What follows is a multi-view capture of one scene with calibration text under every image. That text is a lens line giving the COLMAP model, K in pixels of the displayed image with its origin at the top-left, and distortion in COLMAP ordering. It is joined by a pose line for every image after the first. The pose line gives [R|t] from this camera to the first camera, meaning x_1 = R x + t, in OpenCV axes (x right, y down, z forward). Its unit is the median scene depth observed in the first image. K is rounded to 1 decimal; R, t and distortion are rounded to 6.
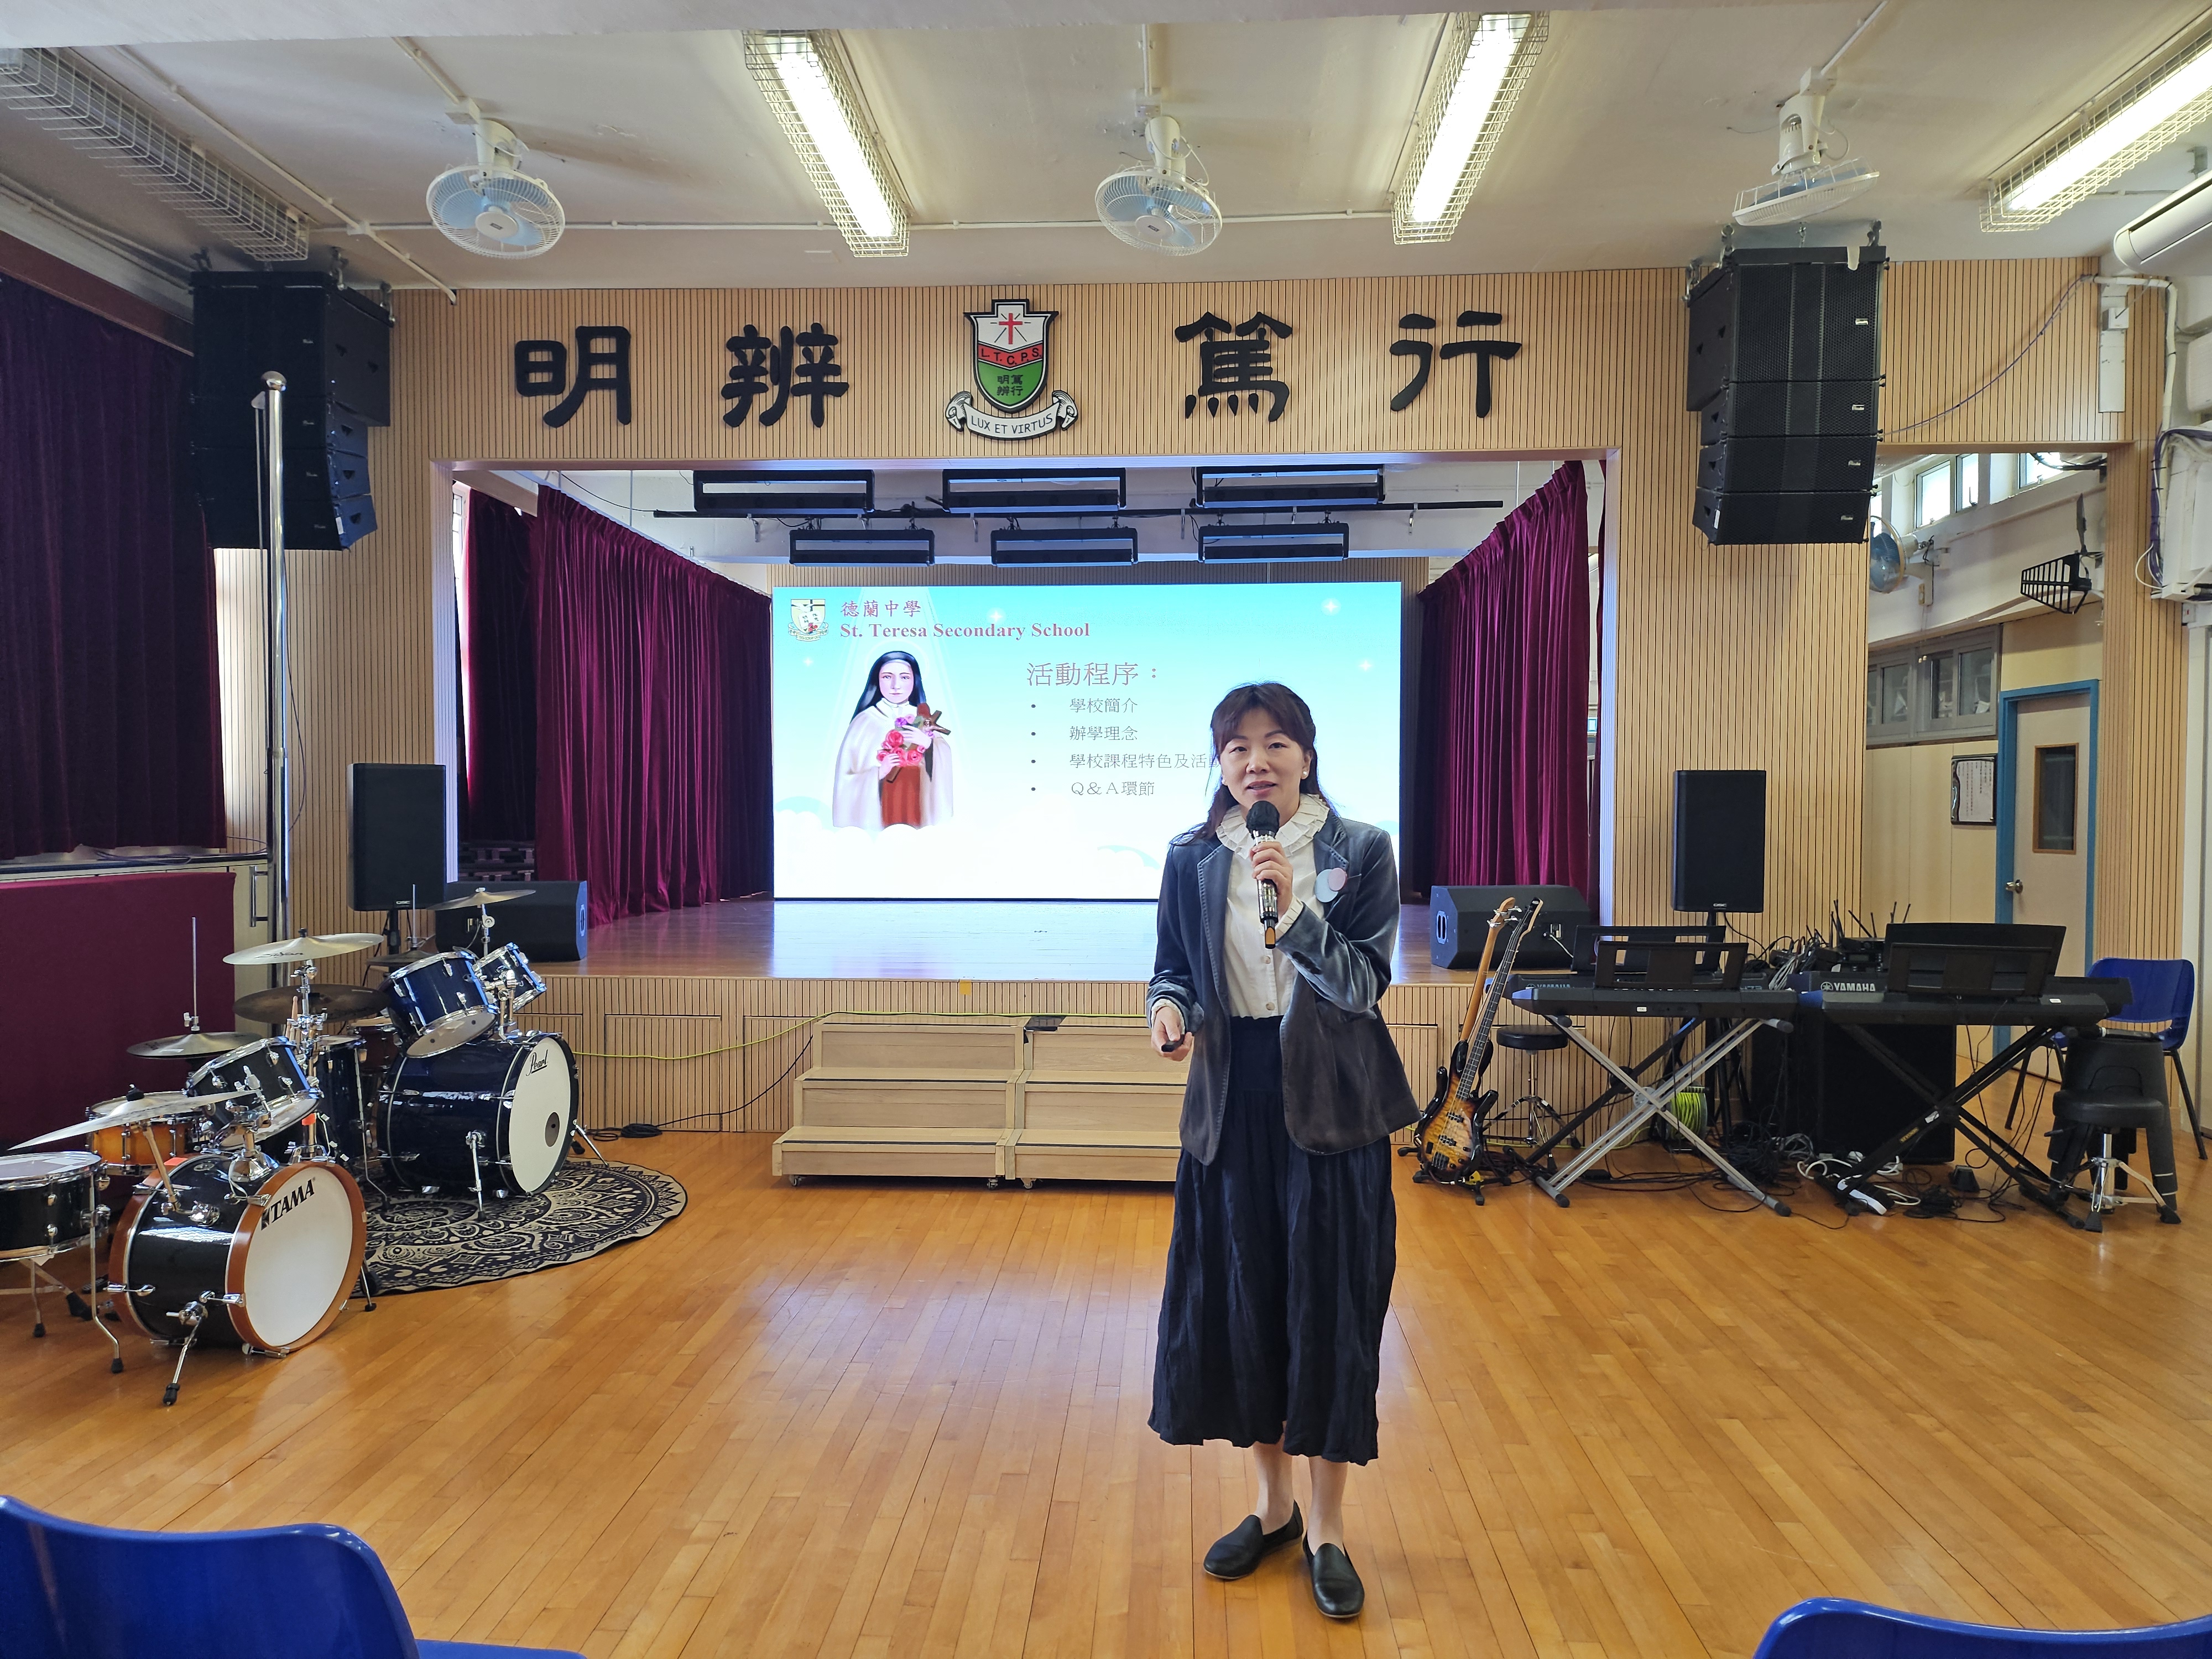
lens RADIAL K [[1554.0, 0, 1075.8], [0, 1554.0, 839.7], [0, 0, 1]] dist [0.083074, -0.089348]
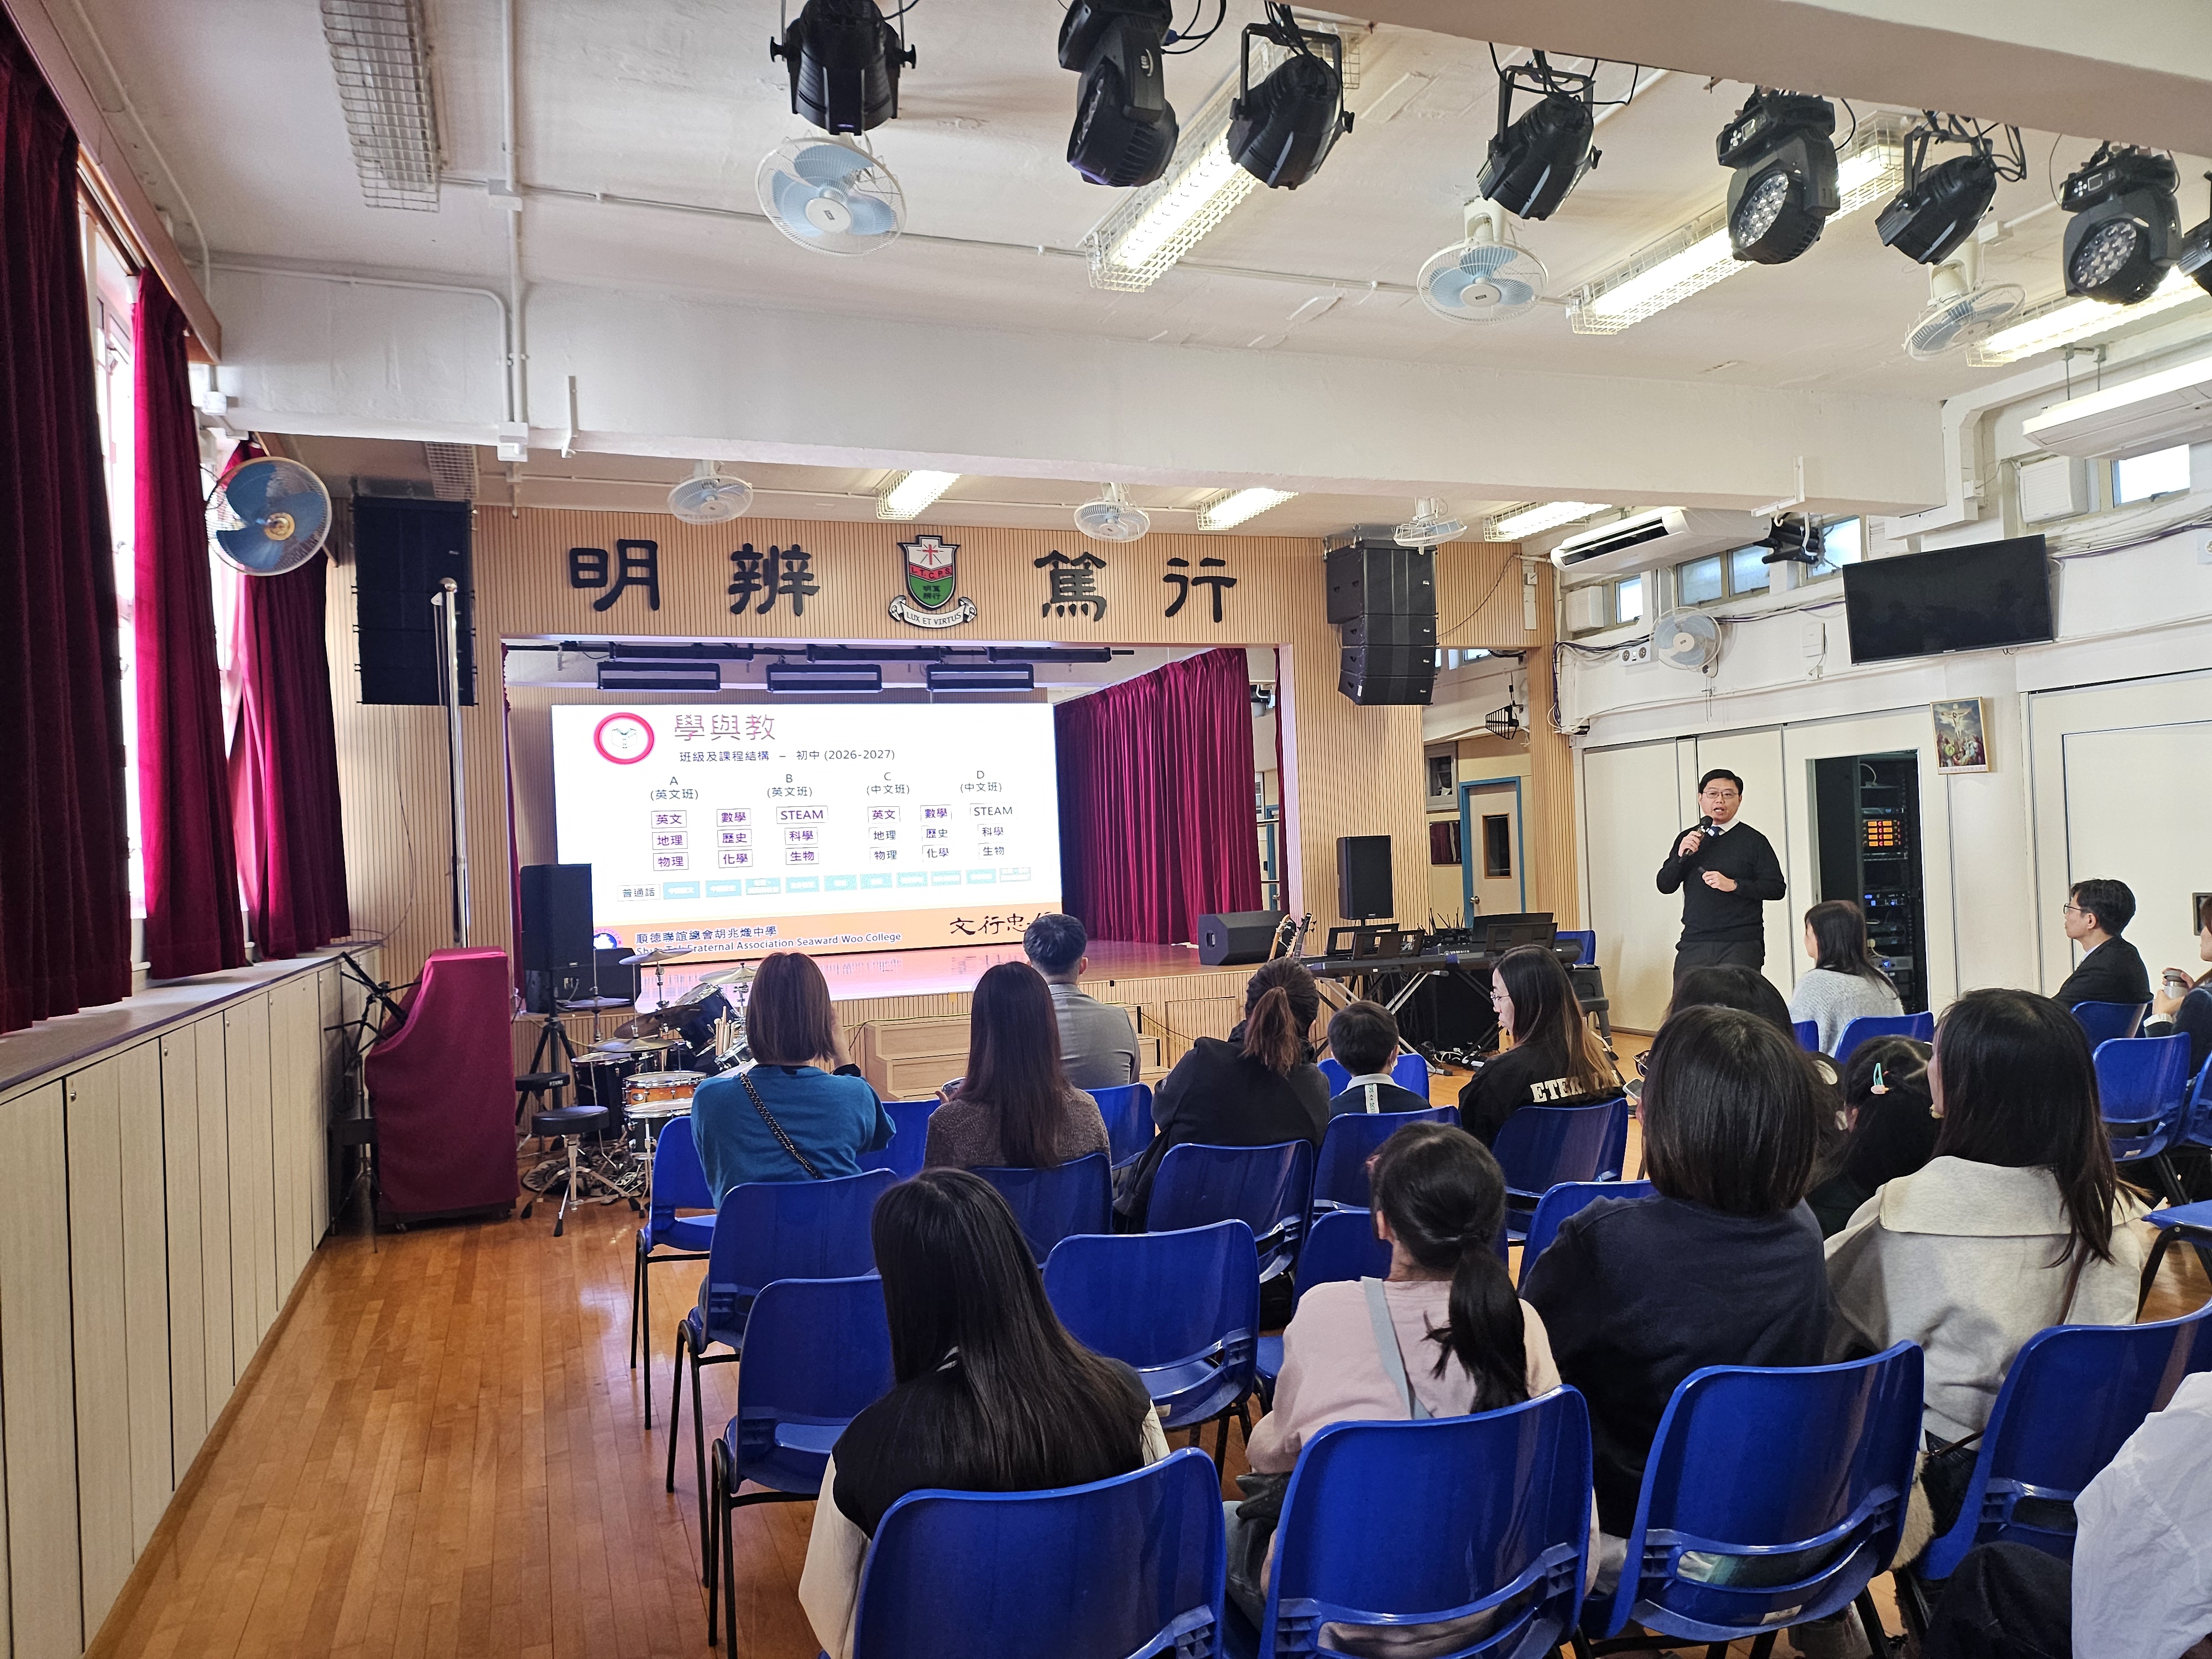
lens RADIAL K [[1556.6, 0, 1095.4], [0, 1556.6, 839.8], [0, 0, 1]] dist [0.086902, -0.097532]
pose [[0.914137, -0.035358, 0.403862, -0.508933], [0.053819, 0.997956, -0.034447, 0.002393], [-0.401818, 0.053225, 0.914171, -0.402944]]
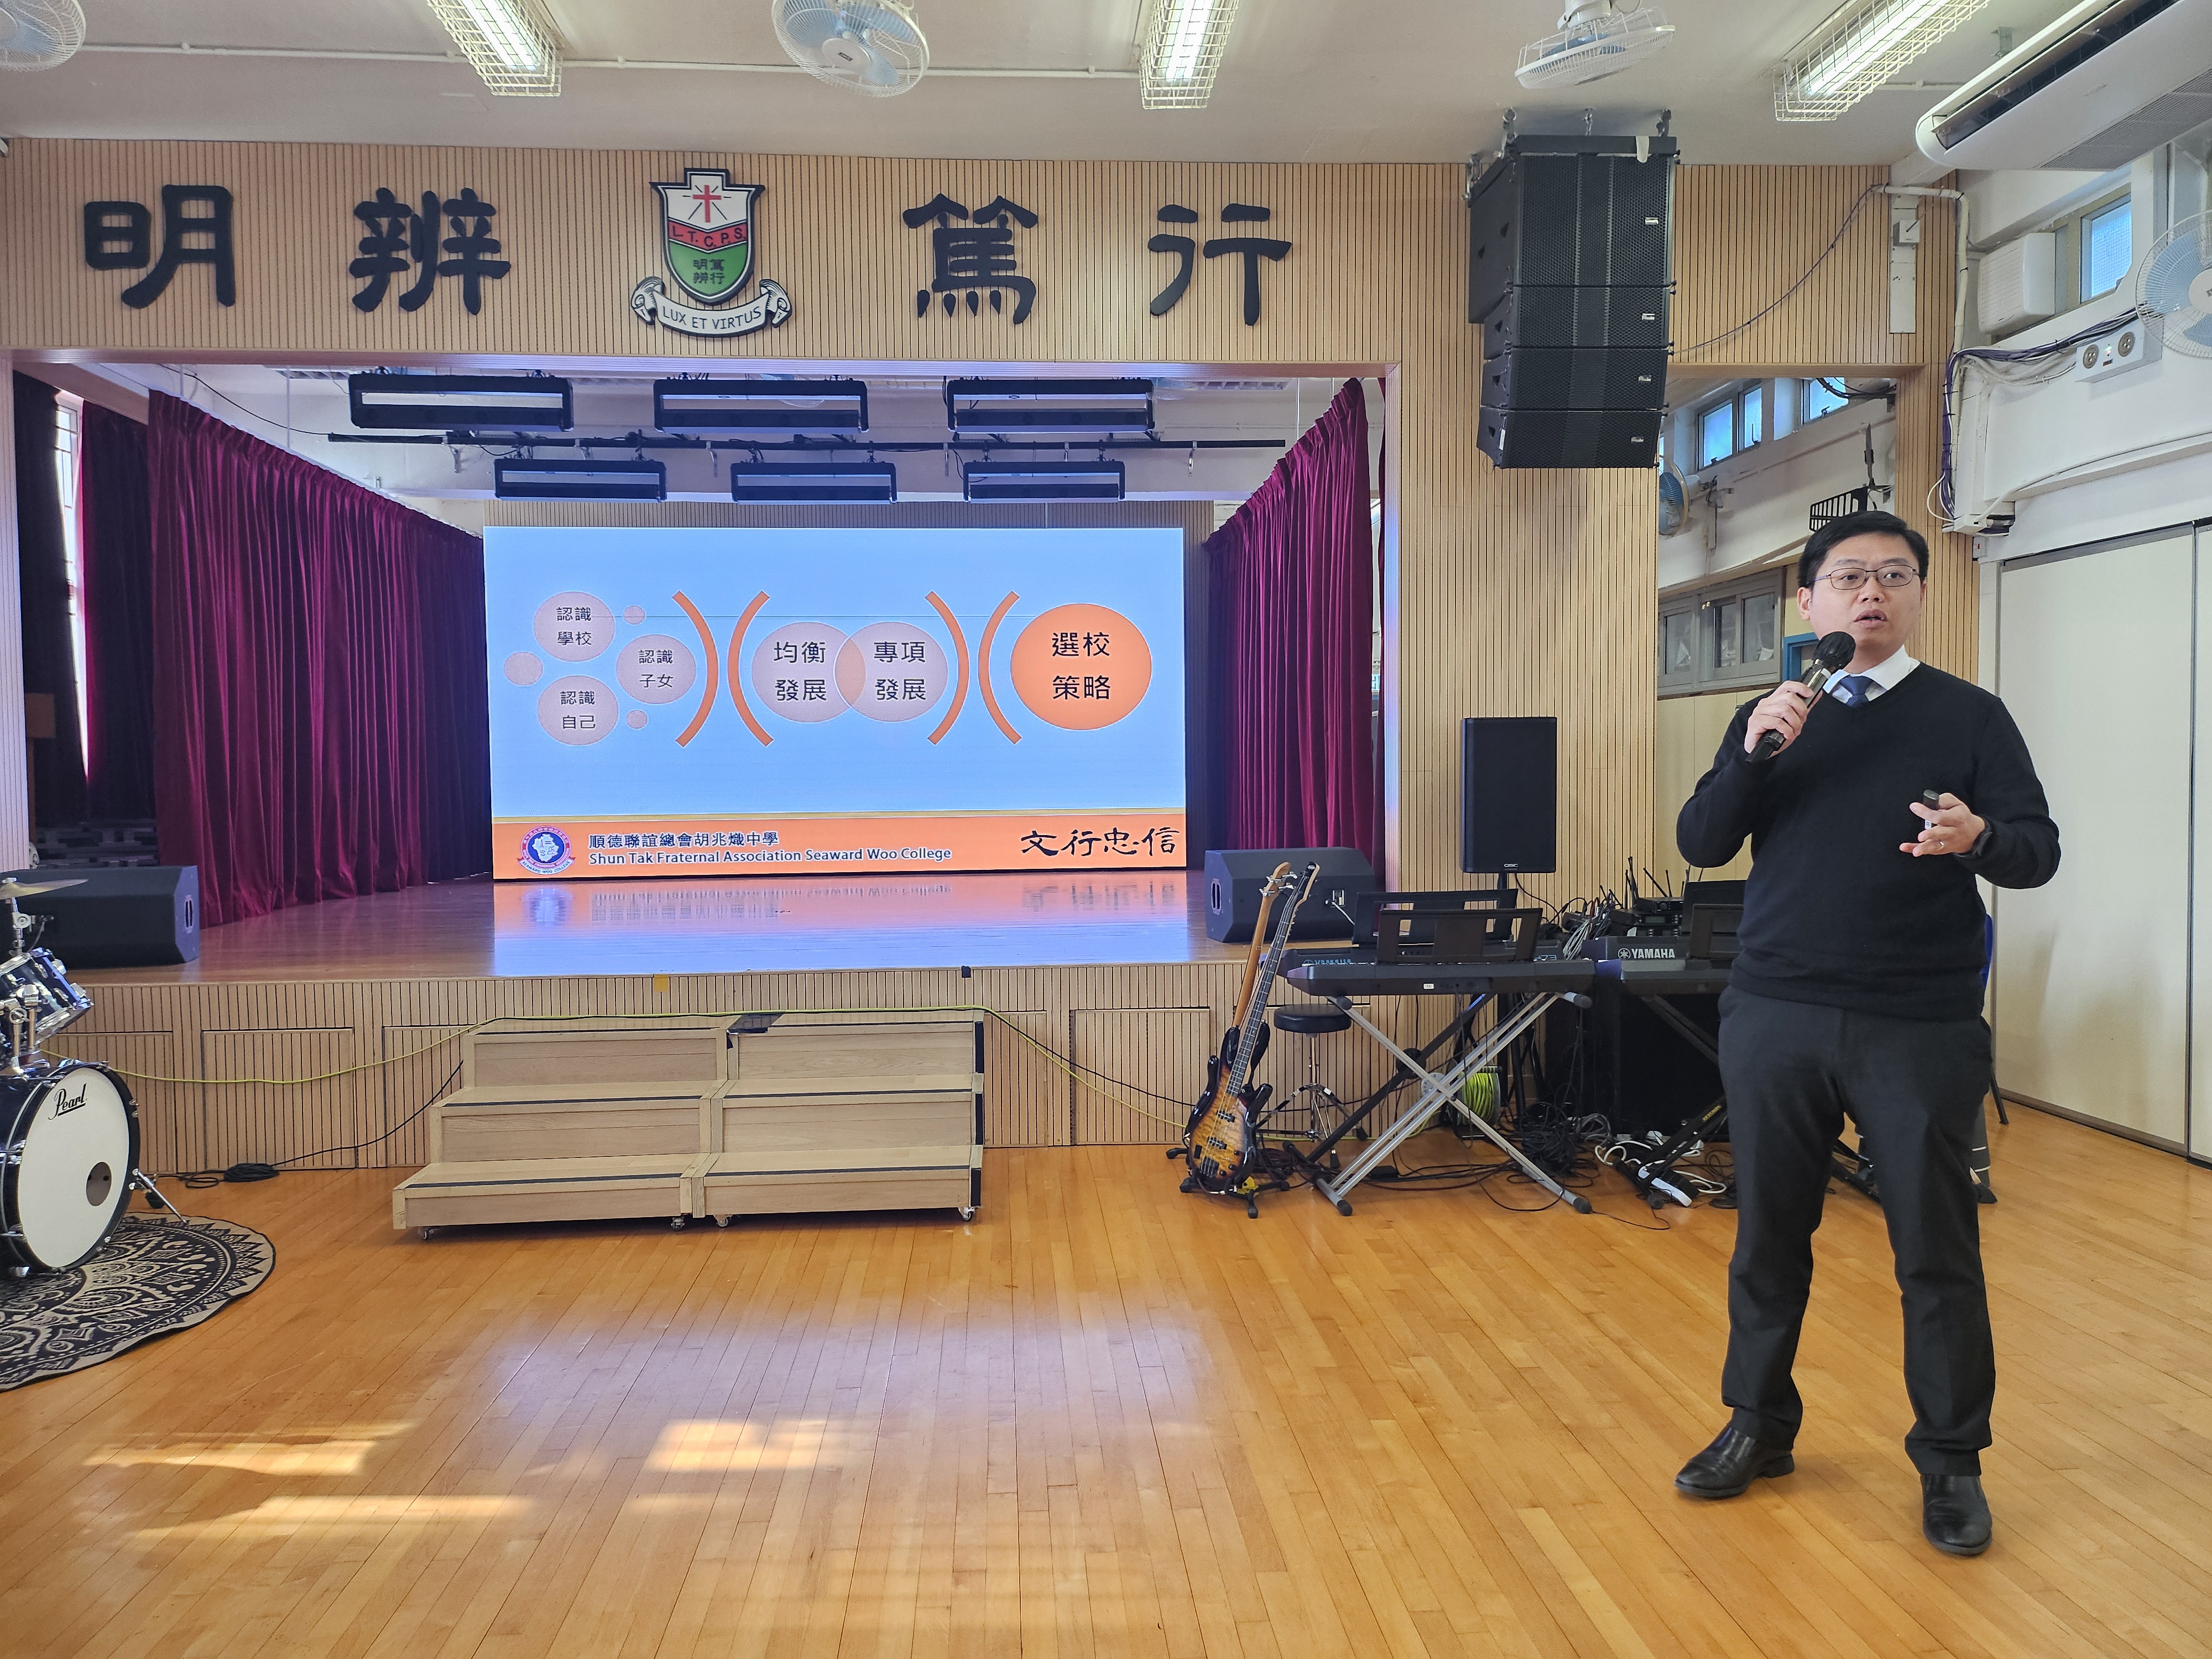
lens RADIAL K [[1557.3, 0, 1095.6], [0, 1557.3, 829.8], [0, 0, 1]] dist [0.093912, -0.104252]
pose [[0.991117, -0.018252, 0.131732, 0.048007], [0.016482, 0.999759, 0.014513, 0.003426], [-0.131965, -0.012213, 0.991179, 0.120959]]
